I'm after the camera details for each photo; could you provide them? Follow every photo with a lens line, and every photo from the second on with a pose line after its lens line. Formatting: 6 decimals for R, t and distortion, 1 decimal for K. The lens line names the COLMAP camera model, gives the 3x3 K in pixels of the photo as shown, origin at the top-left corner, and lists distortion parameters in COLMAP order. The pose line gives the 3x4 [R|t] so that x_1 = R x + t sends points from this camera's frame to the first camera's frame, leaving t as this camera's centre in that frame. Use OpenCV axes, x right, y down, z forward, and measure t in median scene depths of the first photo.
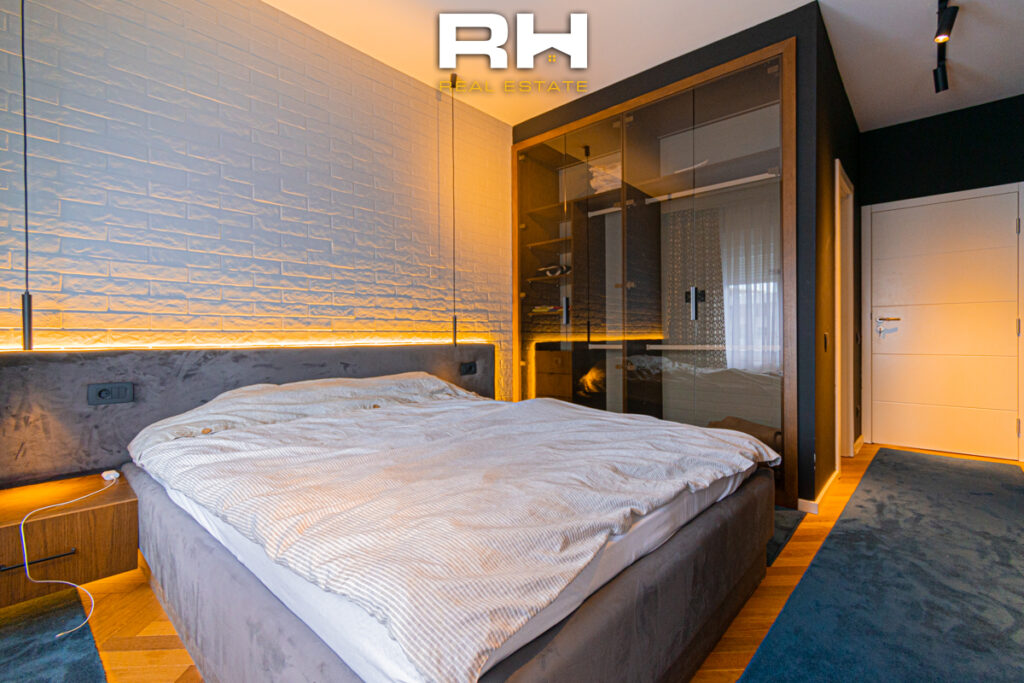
lens RADIAL K [[468.6, 0, 513.0], [0, 468.6, 341.7], [0, 0, 1]] dist [0.000725, 0.001878]
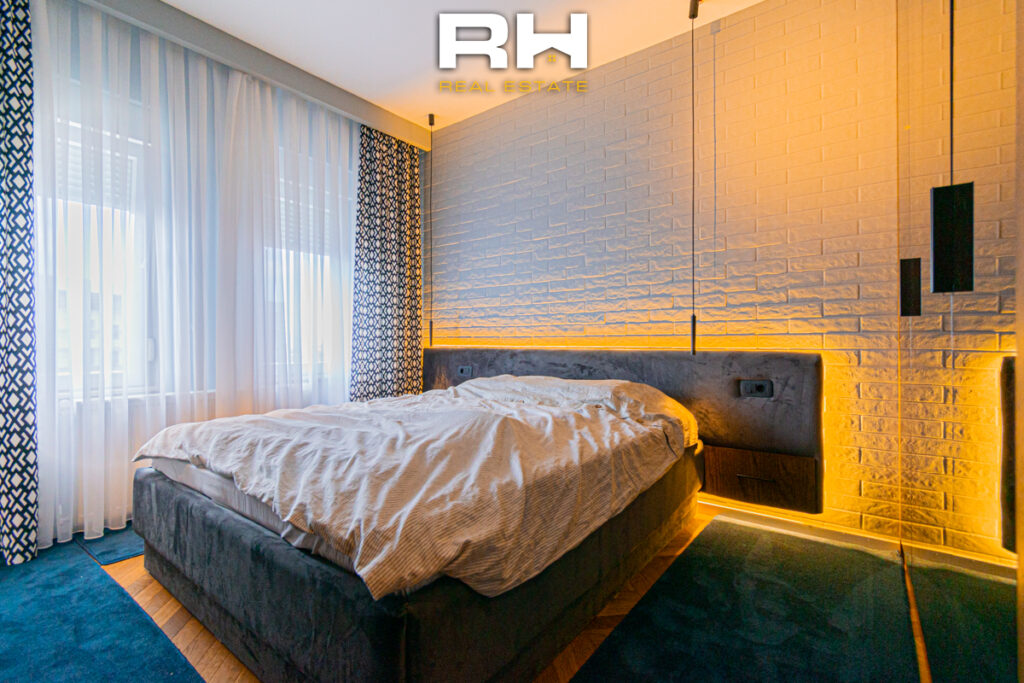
lens RADIAL K [[468.6, 0, 512.4], [0, 468.6, 339.7], [0, 0, 1]] dist [0.000725, 0.001878]
pose [[0.074383, 0.001393, -0.997229, 0.681052], [-0.012428, 0.999923, 0.000470, -0.011840], [0.997152, 0.012358, 0.074395, 0.718019]]
